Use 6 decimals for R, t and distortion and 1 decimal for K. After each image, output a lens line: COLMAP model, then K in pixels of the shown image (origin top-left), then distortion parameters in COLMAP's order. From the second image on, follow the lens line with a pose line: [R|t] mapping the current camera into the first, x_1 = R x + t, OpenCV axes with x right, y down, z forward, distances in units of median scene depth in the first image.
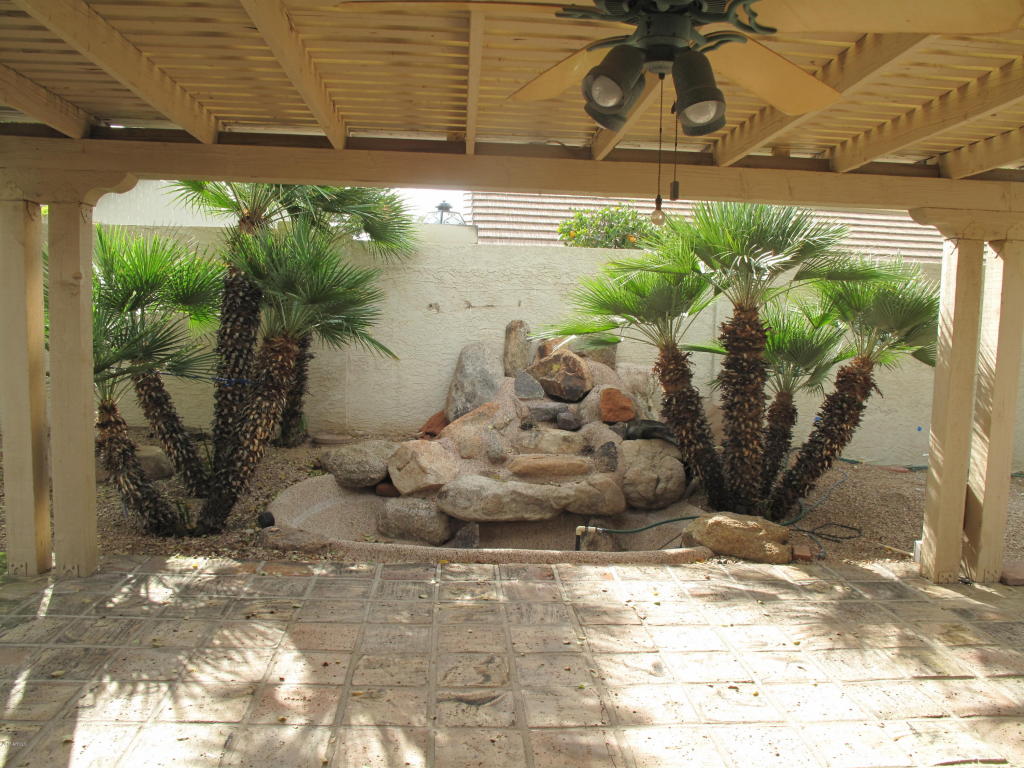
lens RADIAL K [[860.7, 0, 511.1], [0, 860.7, 380.2], [0, 0, 1]] dist [-0.127959, 0.081475]
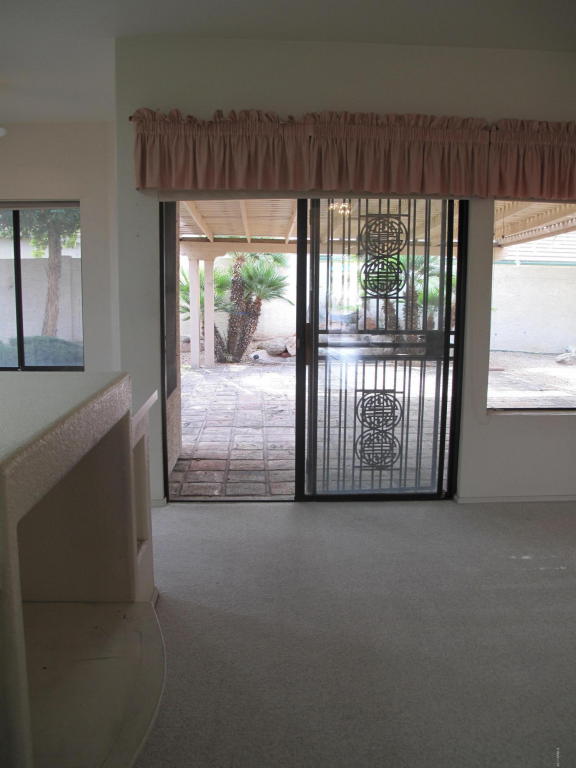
lens RADIAL K [[645.5, 0, 285.5], [0, 645.5, 384.0], [0, 0, 1]] dist [-0.127959, 0.081475]
pose [[0.999727, -0.023308, 0.001681, -0.167994], [0.023152, 0.997661, 0.064309, 0.098181], [-0.003176, -0.064252, 0.997929, -1.206505]]
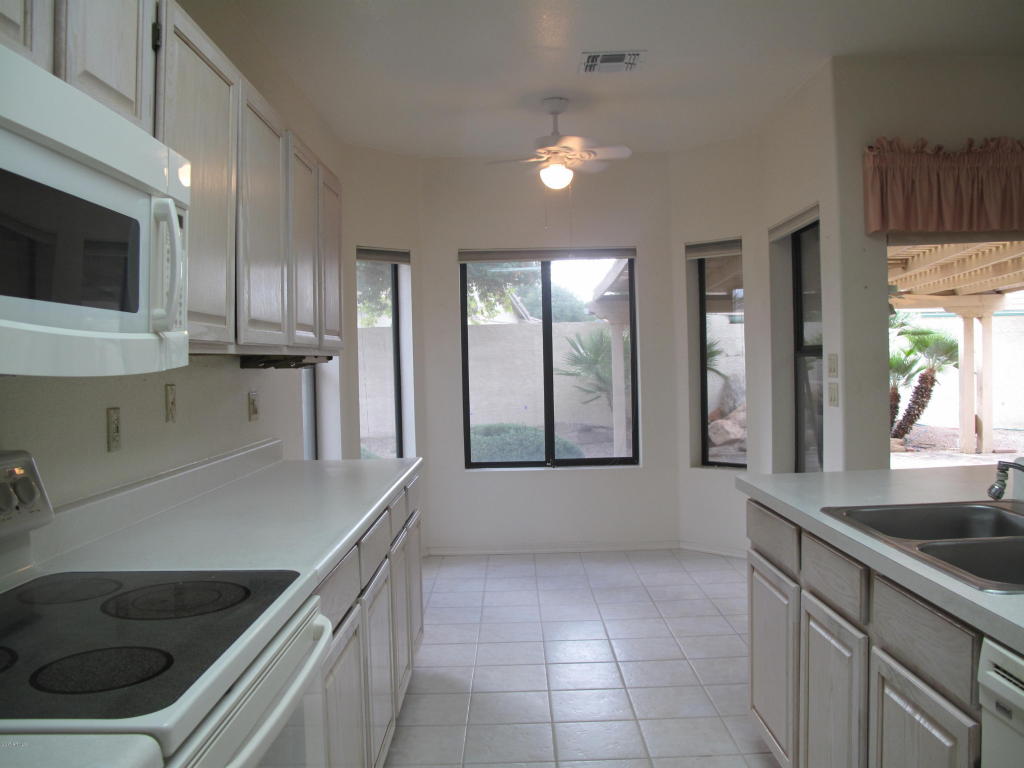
lens RADIAL K [[860.7, 0, 516.9], [0, 860.7, 381.8], [0, 0, 1]] dist [-0.127959, 0.081475]
pose [[0.995926, -0.052516, -0.073299, -0.498602], [0.047929, 0.996862, -0.062998, 0.094163], [0.076377, 0.059228, 0.995318, -1.257985]]
